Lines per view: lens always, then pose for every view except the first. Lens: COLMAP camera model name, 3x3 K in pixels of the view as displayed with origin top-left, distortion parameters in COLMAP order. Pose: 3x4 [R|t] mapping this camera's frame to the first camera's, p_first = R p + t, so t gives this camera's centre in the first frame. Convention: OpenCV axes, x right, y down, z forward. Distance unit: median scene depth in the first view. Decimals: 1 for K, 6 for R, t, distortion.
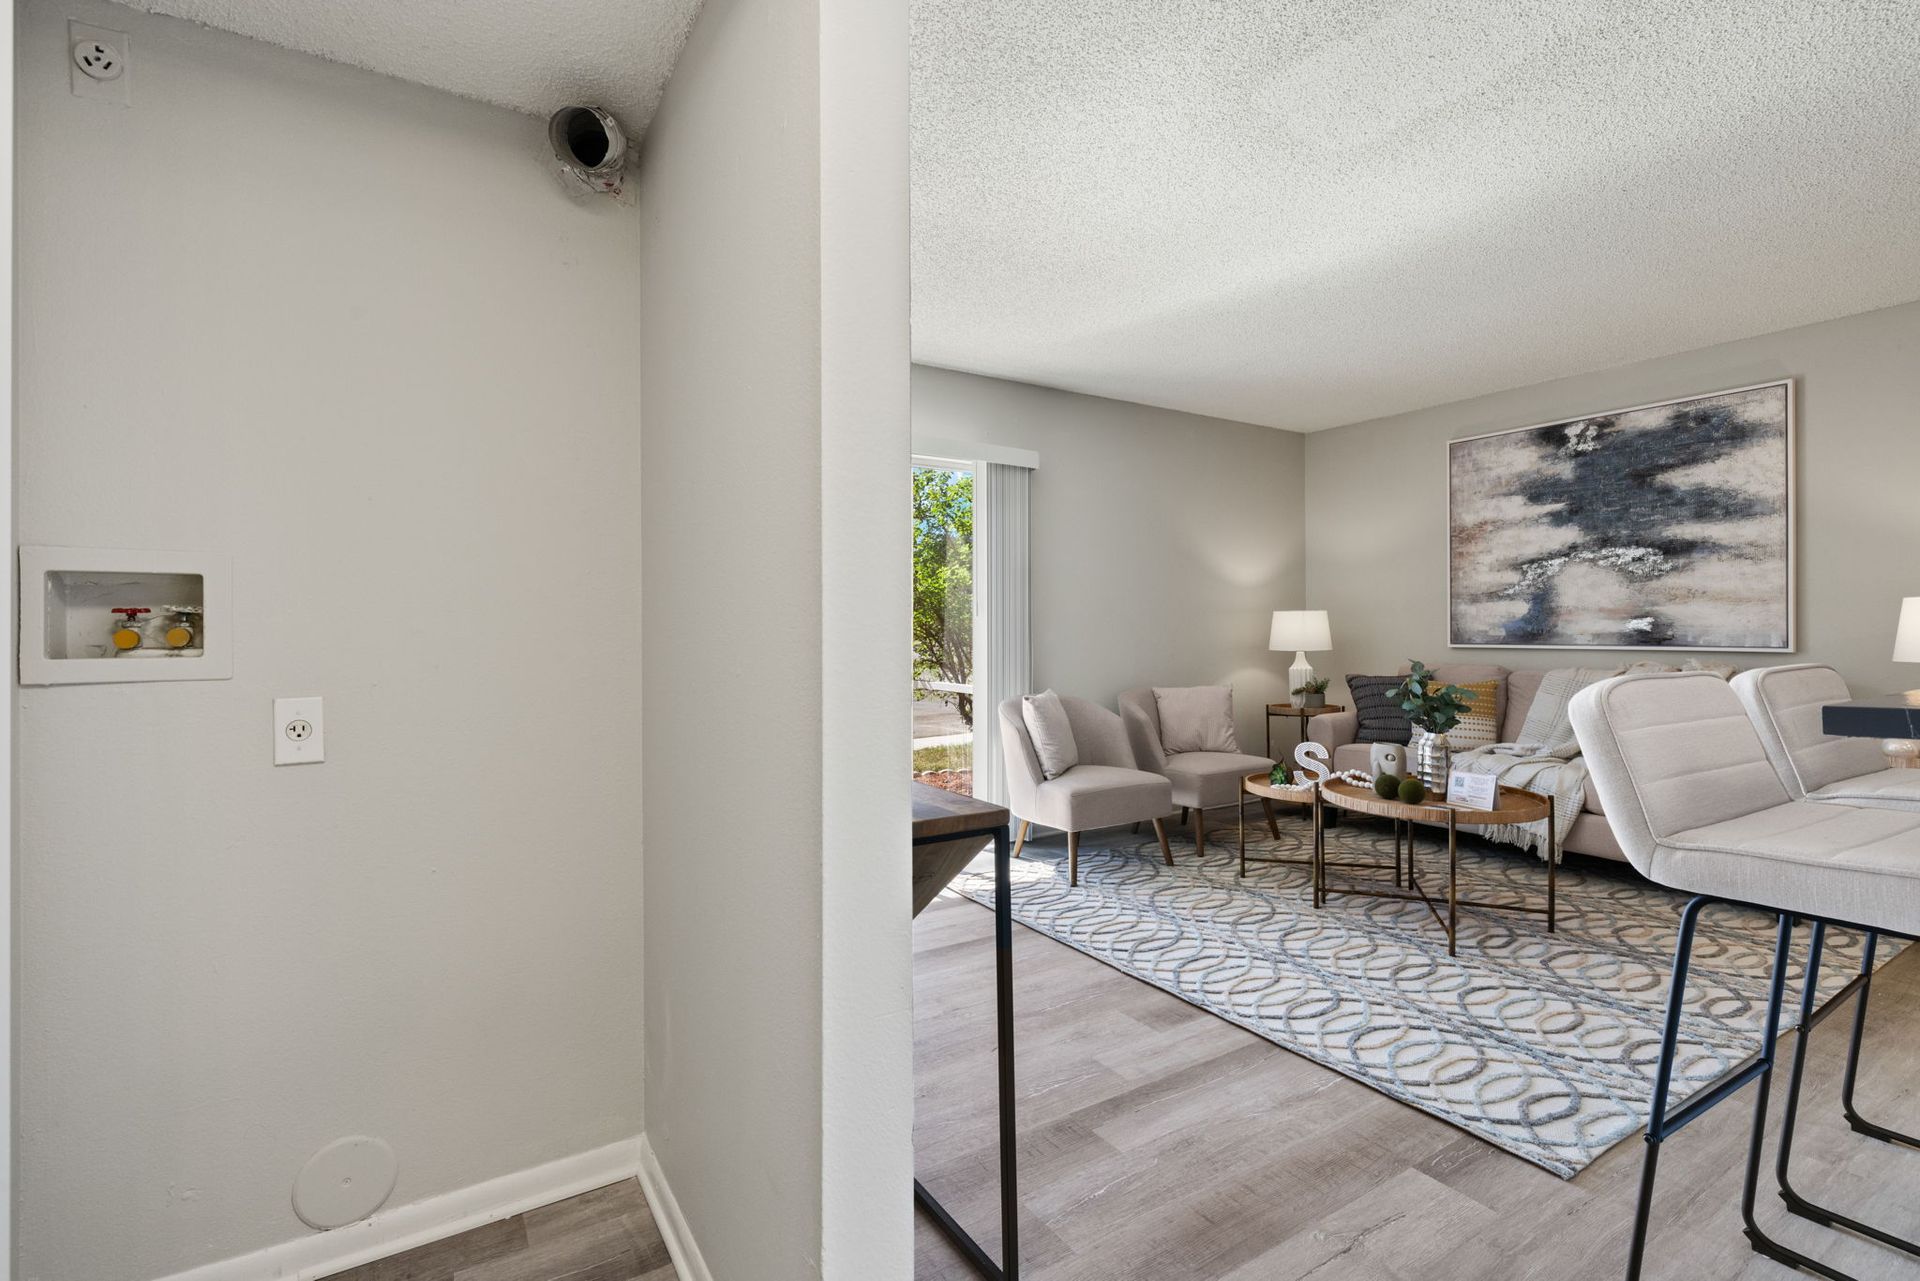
lens RADIAL K [[881.3, 0, 952.3], [0, 881.3, 628.7], [0, 0, 1]] dist [0.001984, 0.000494]
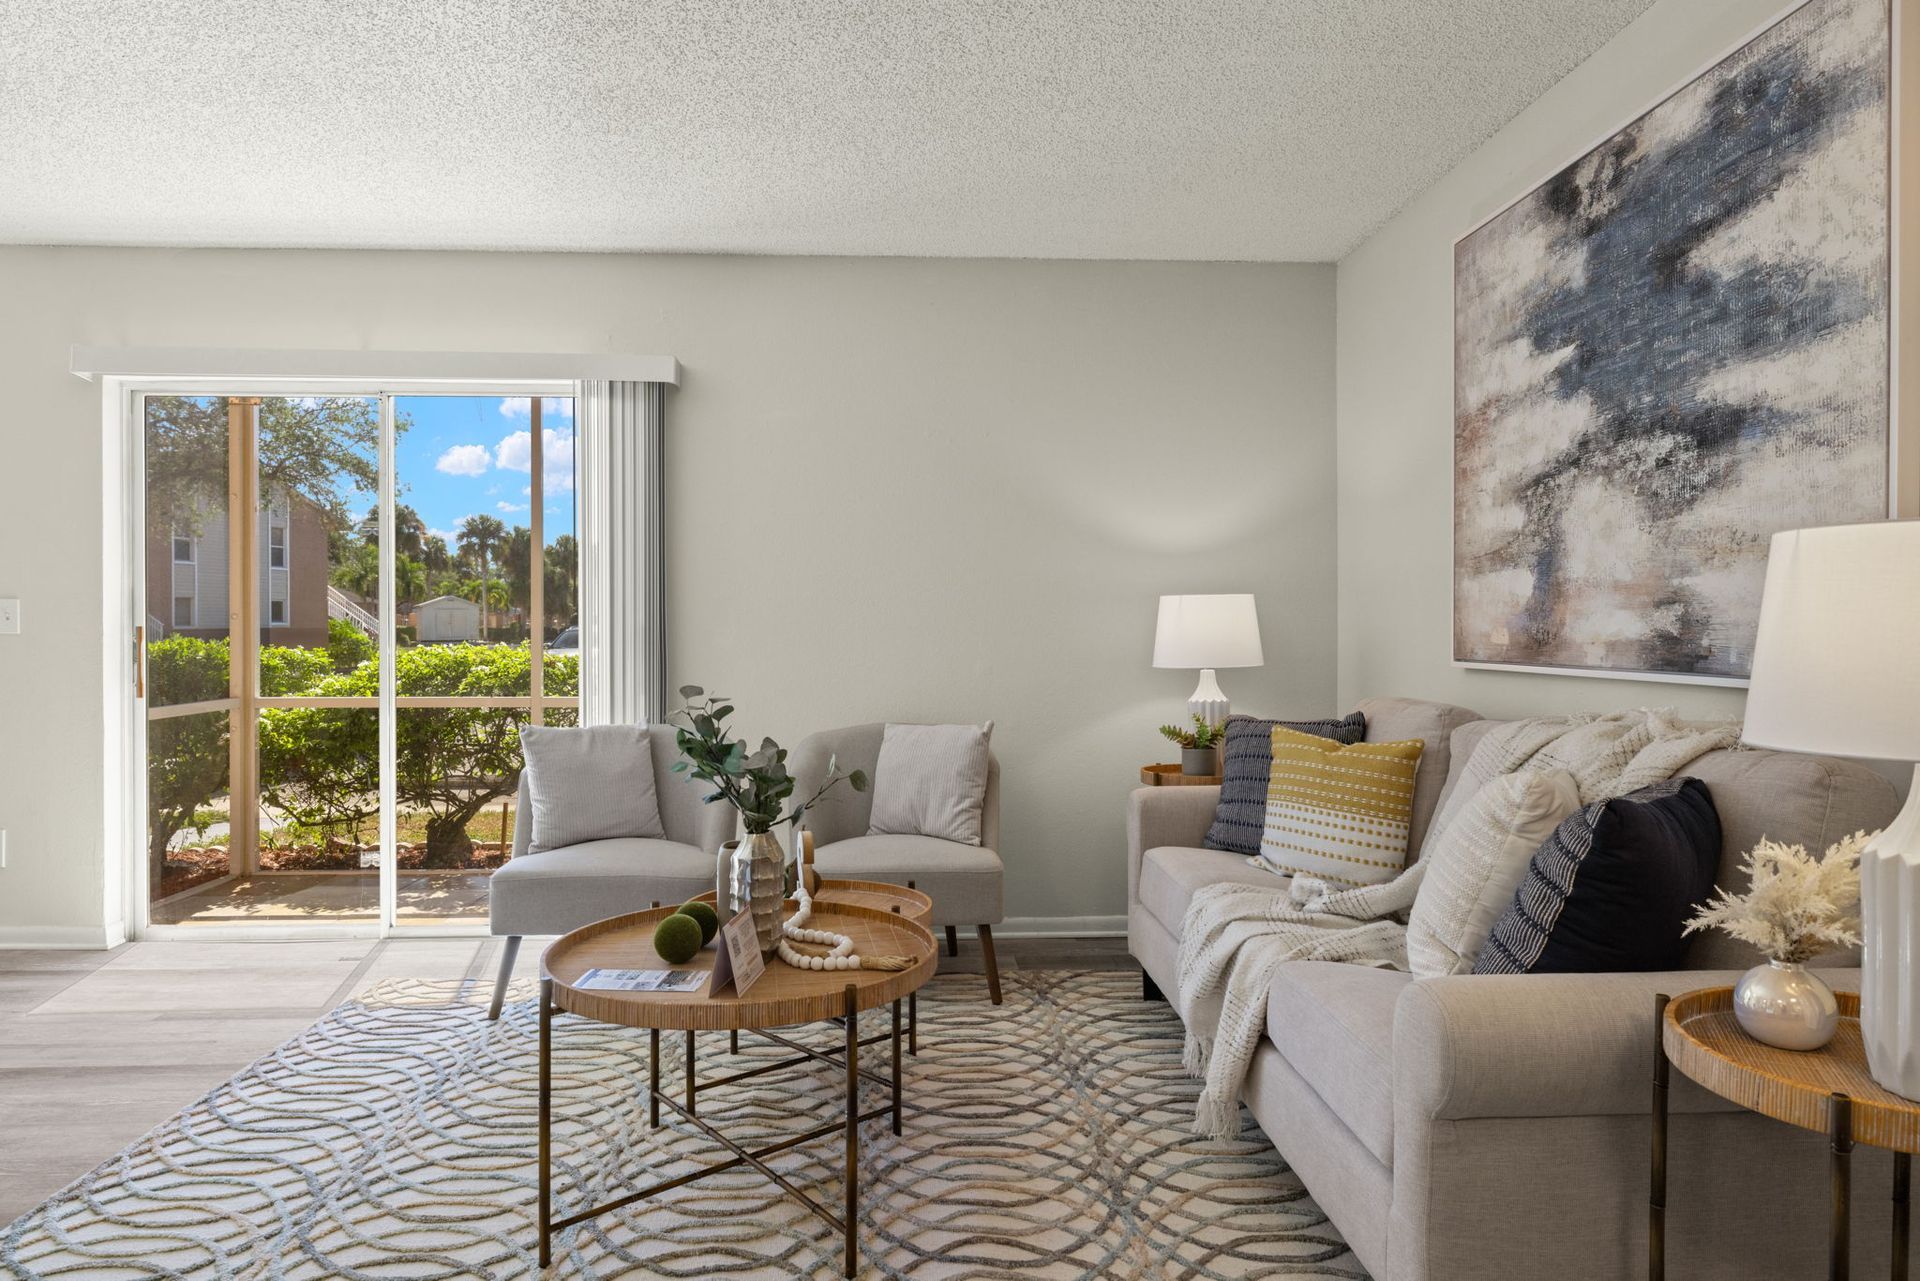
lens RADIAL K [[1189.6, 0, 960.0], [0, 1189.6, 640.5], [0, 0, 1]] dist [-0.002052, 0.000050]
pose [[0.872297, 0.008846, -0.488897, 0.756125], [-0.002387, 0.999901, 0.013834, -0.002379], [0.488971, -0.010900, 0.872232, 0.350296]]
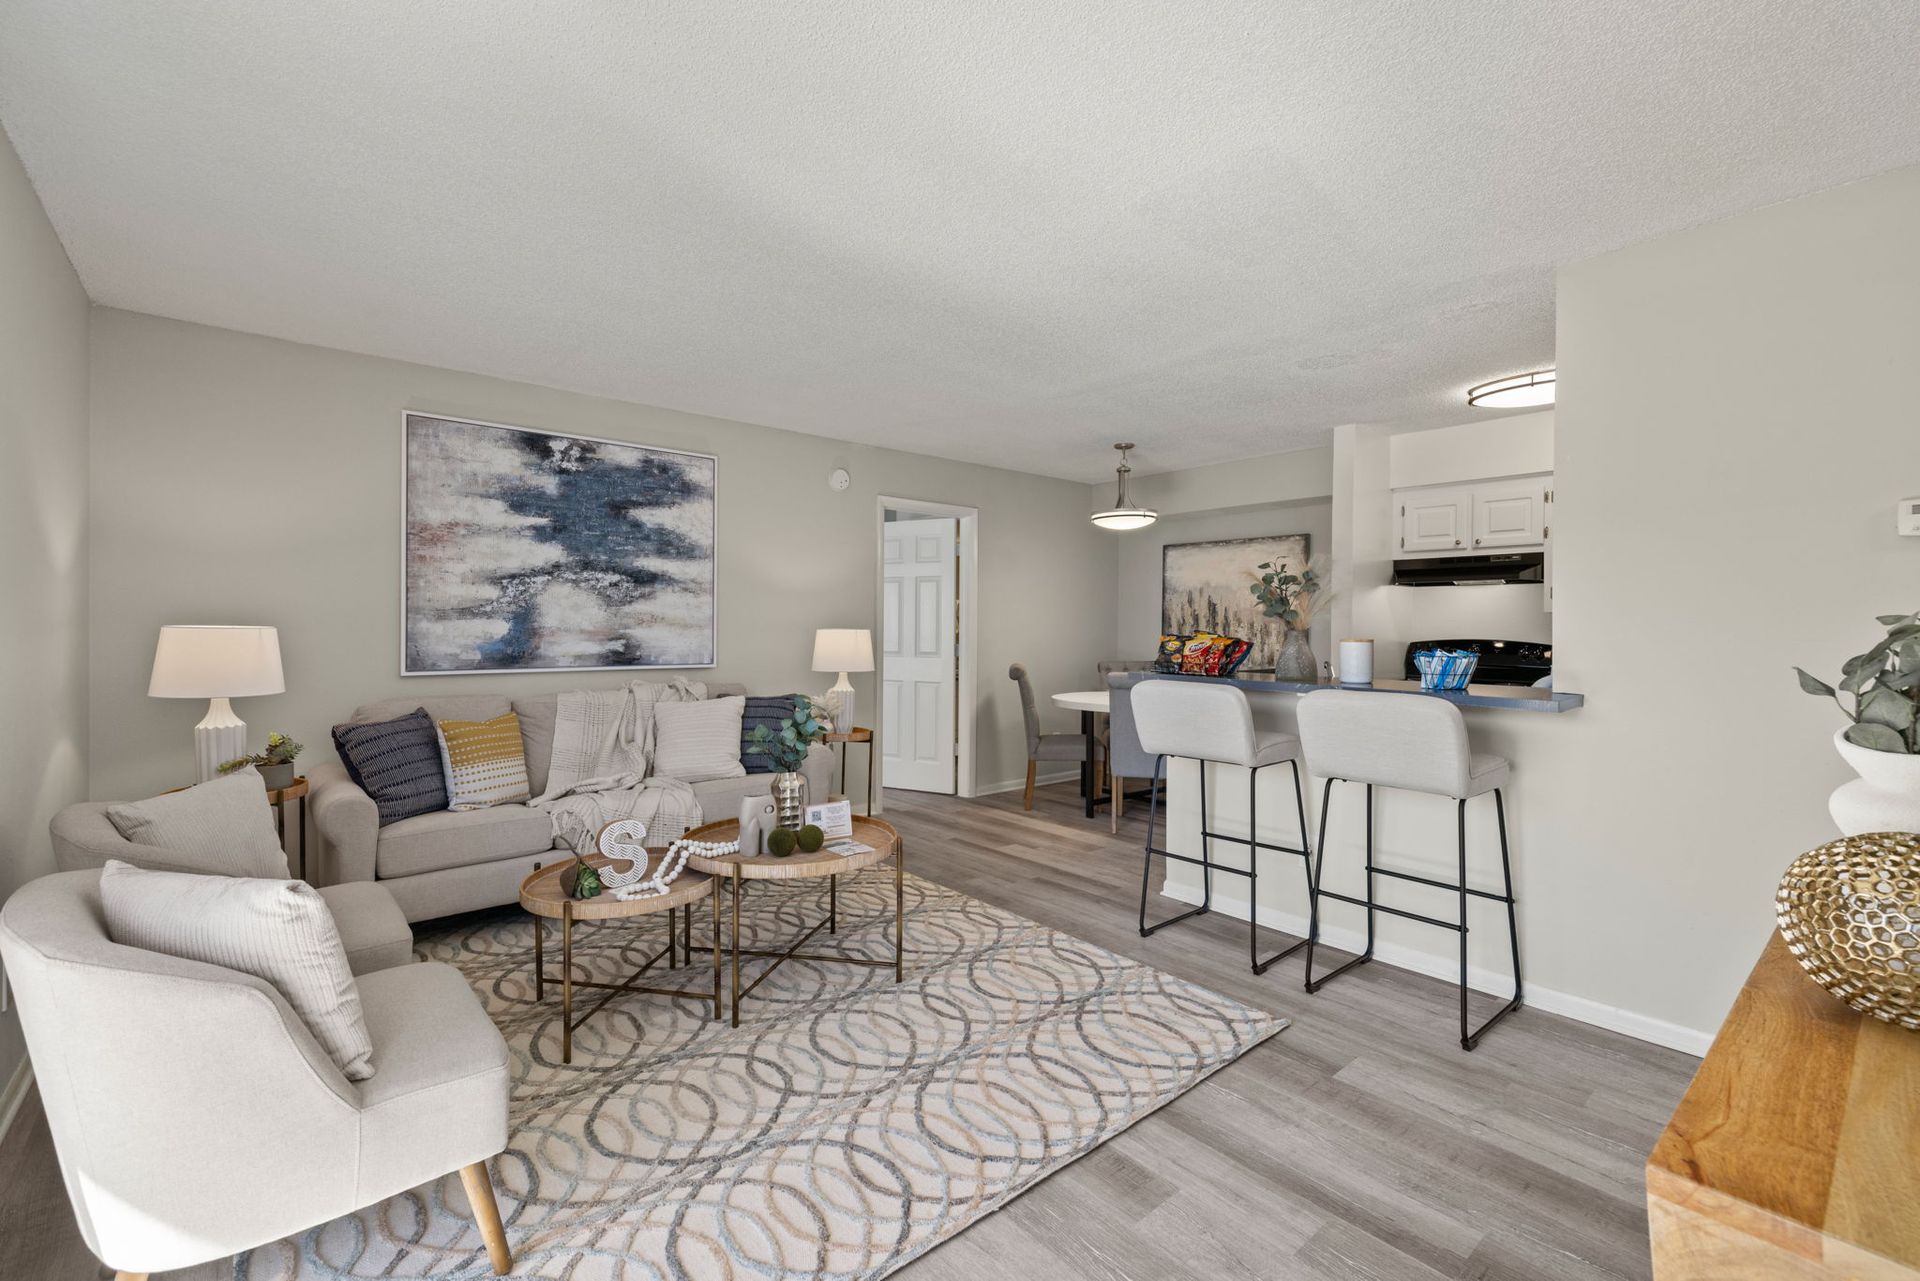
lens RADIAL K [[821.0, 0, 954.8], [0, 821.0, 632.2], [0, 0, 1]] dist [0.002155, 0.000133]
pose [[-0.144704, -0.002428, 0.989472, -0.261132], [-0.006459, 0.999978, 0.001509, -0.025337], [-0.989454, -0.006172, -0.144717, 0.730288]]
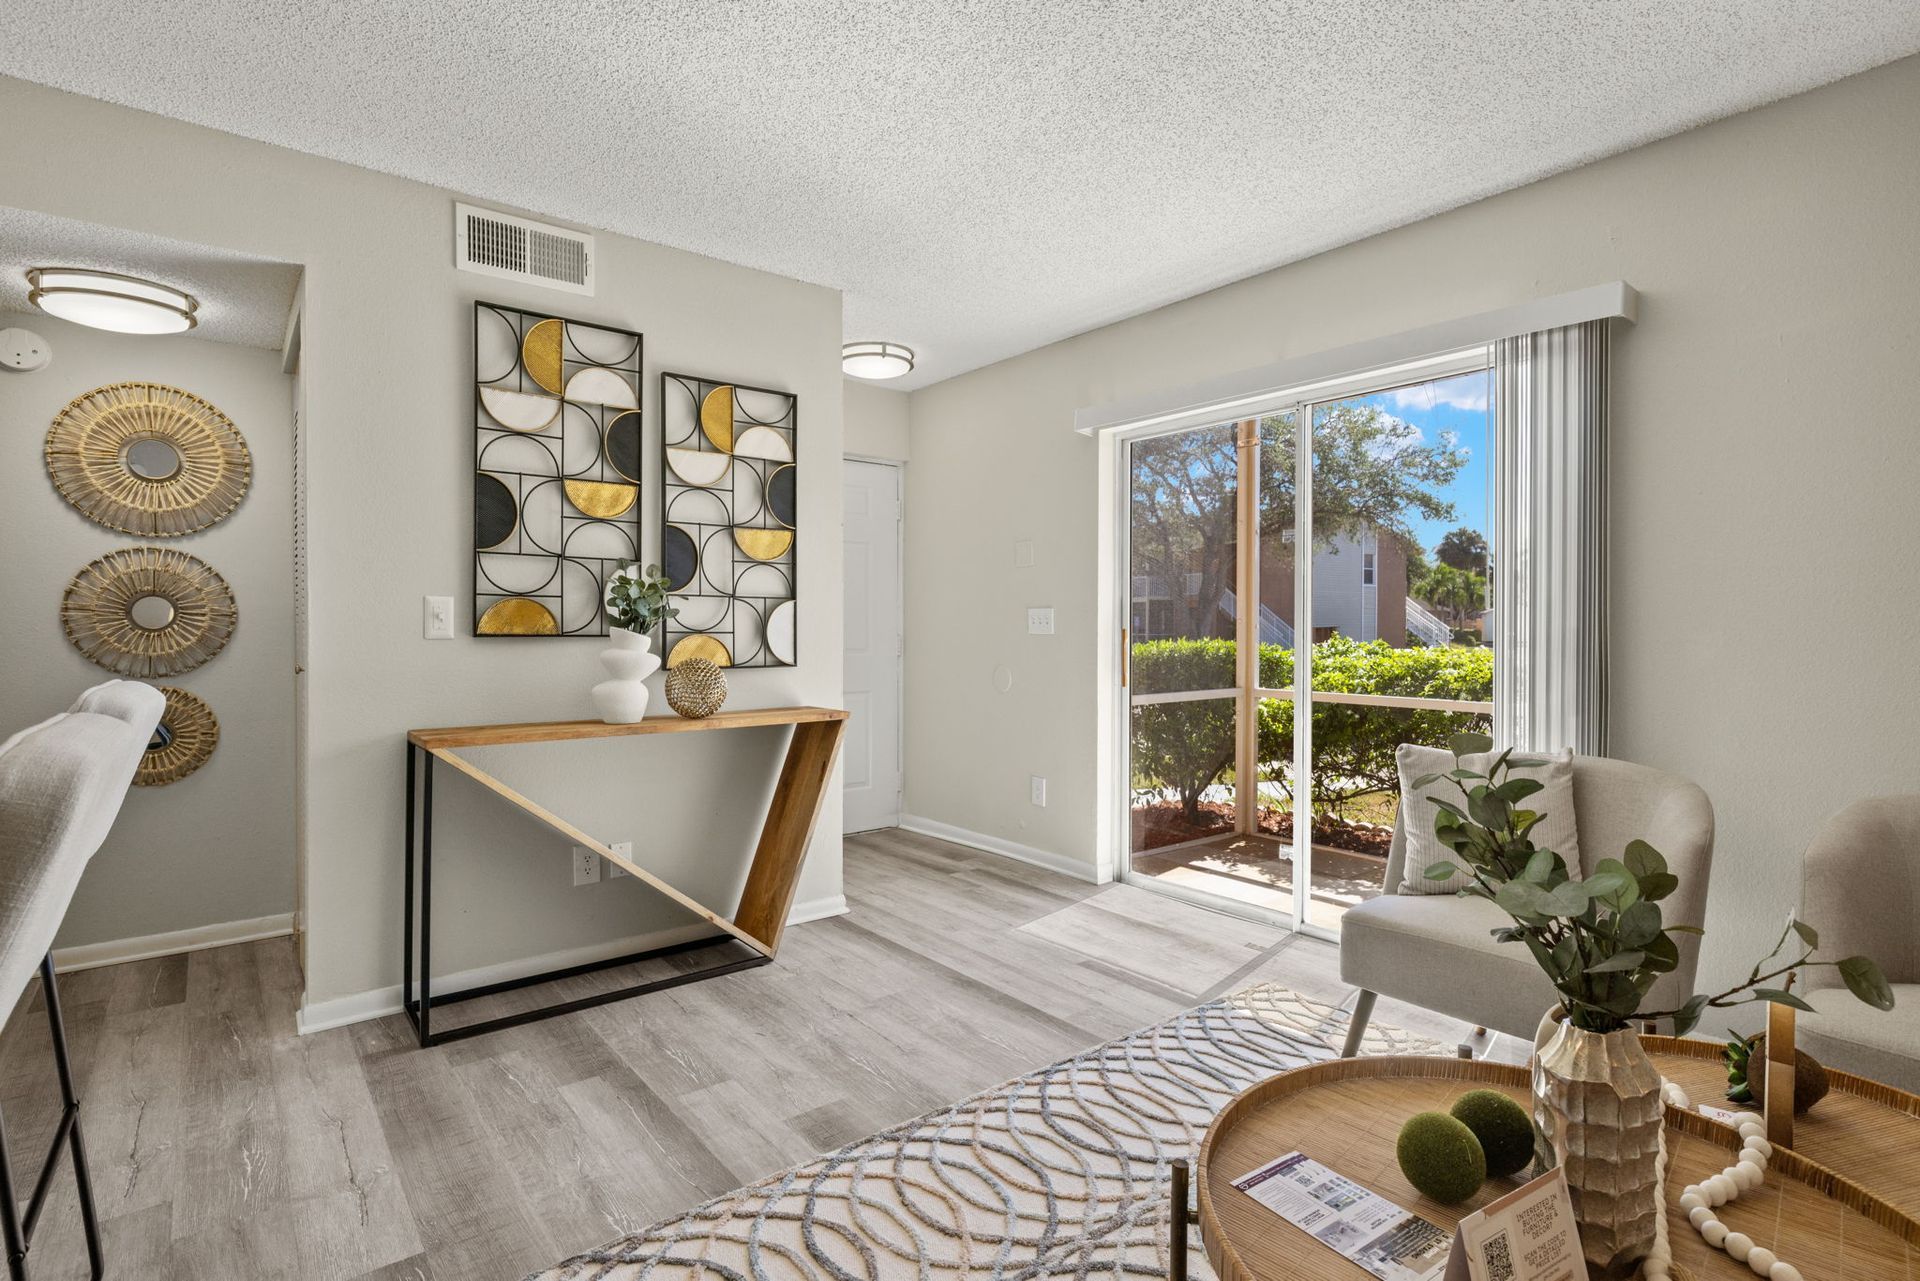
lens RADIAL K [[932.9, 0, 962.0], [0, 932.9, 633.3], [0, 0, 1]] dist [-0.002222, -0.000125]
pose [[0.114404, 0.009345, -0.993390, 0.619646], [-0.003554, 0.999953, 0.008997, -0.002368], [0.993428, 0.002501, 0.114432, 0.592930]]
